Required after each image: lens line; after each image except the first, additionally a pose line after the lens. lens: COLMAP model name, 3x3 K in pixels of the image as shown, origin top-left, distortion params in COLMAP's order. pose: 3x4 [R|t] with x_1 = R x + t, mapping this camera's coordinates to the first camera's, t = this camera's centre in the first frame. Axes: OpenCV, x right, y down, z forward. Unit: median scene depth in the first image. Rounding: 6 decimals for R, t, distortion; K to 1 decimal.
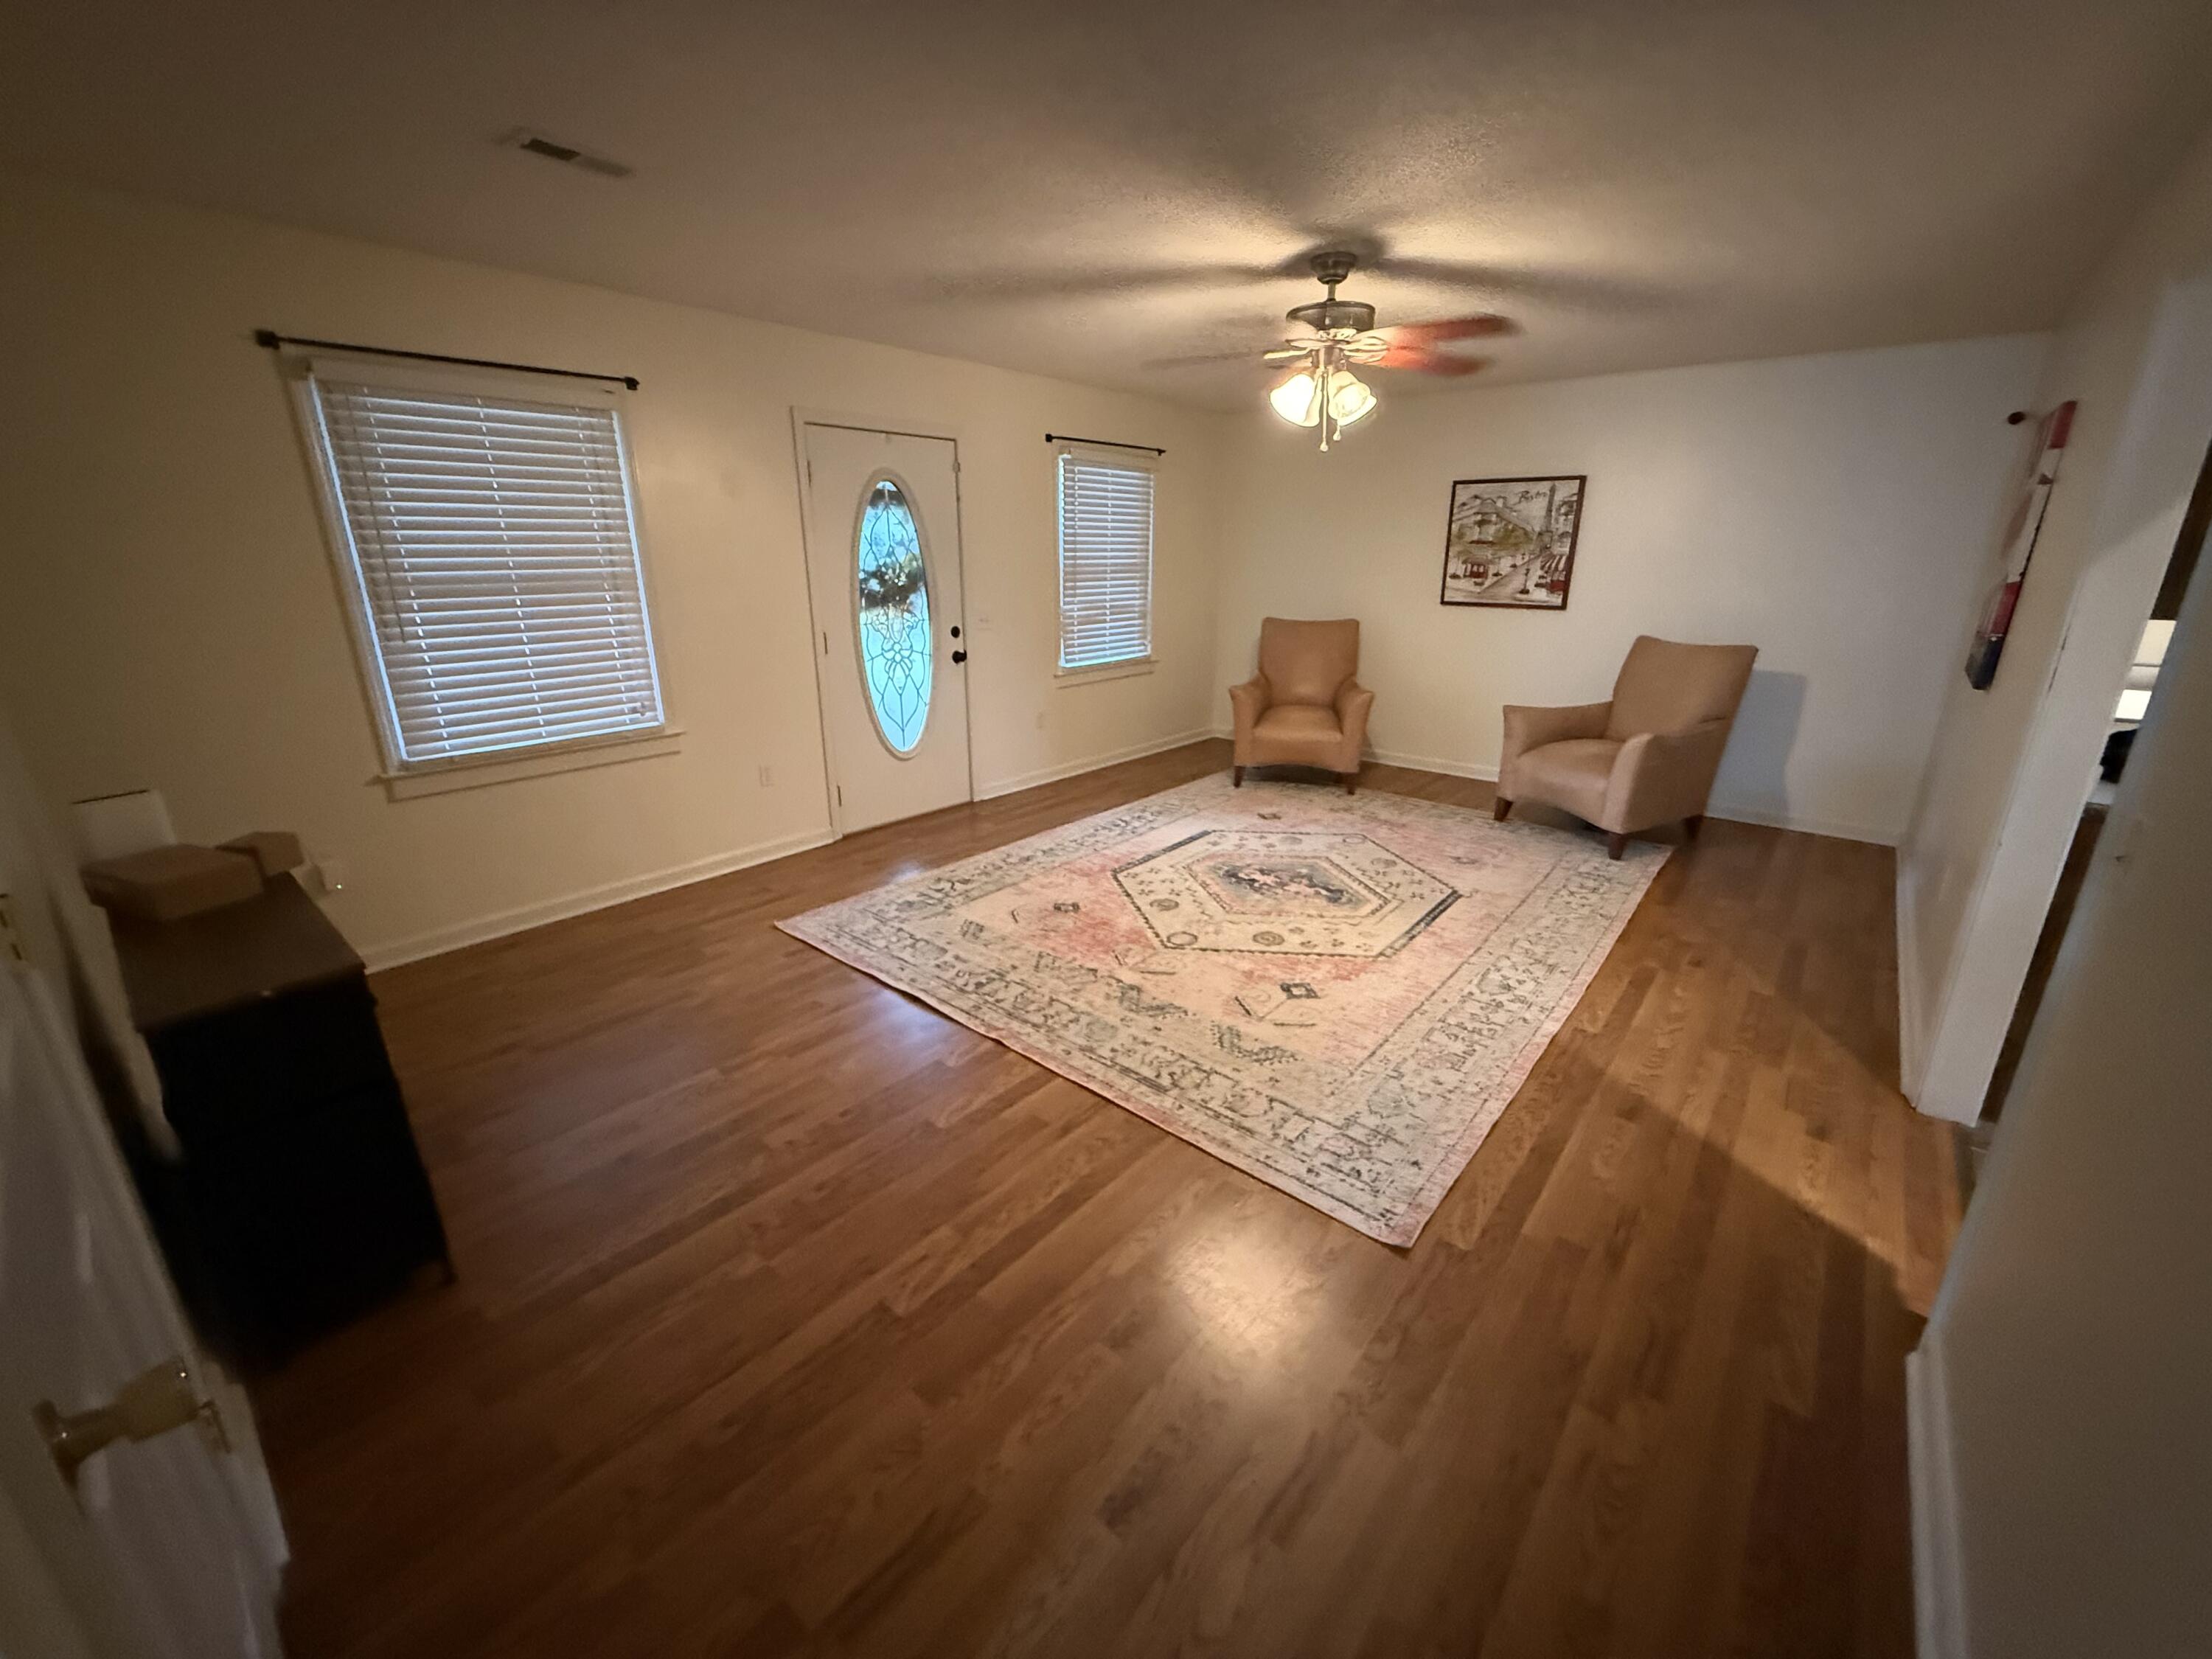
lens RADIAL K [[884.1, 0, 1111.4], [0, 884.1, 822.8], [0, 0, 1]] dist [0.001509, -0.000303]
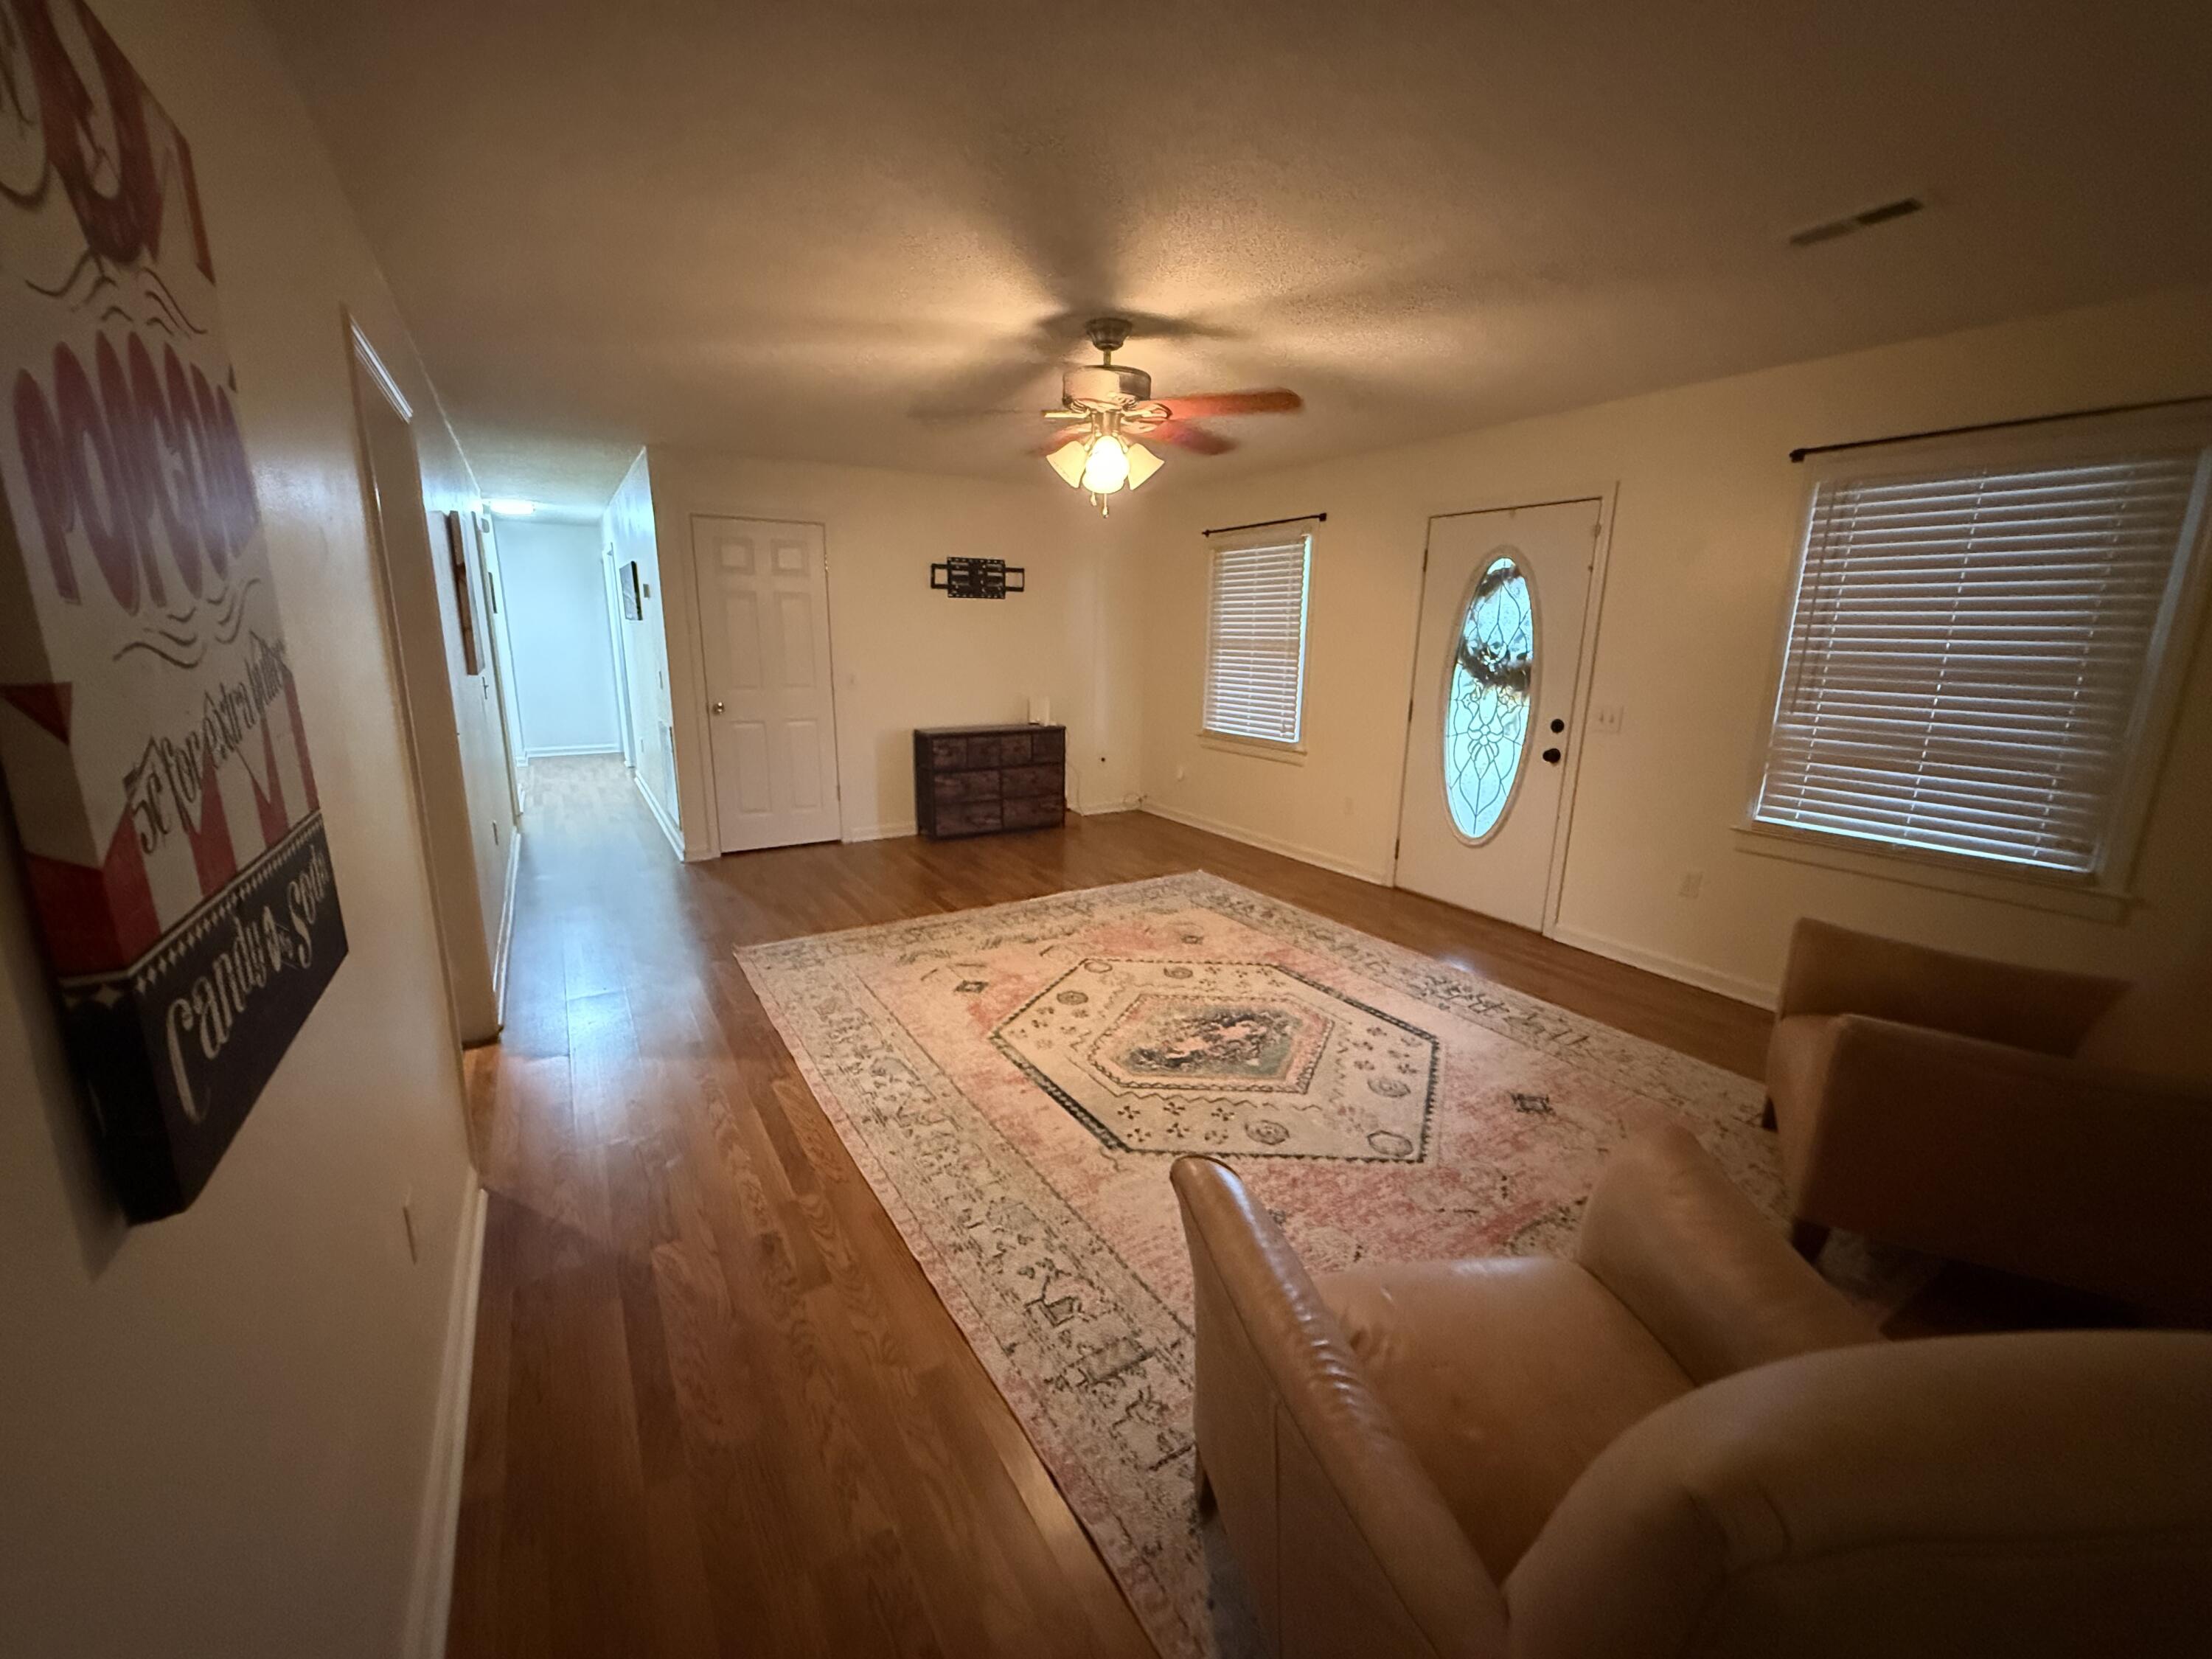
lens RADIAL K [[884.1, 0, 1107.4], [0, 884.1, 833.7], [0, 0, 1]] dist [0.001509, -0.000303]
pose [[-0.311103, 0.209553, -0.926986, 0.925943], [-0.299460, 0.904087, 0.304877, -0.311486], [0.901964, 0.372443, -0.218512, 1.037841]]
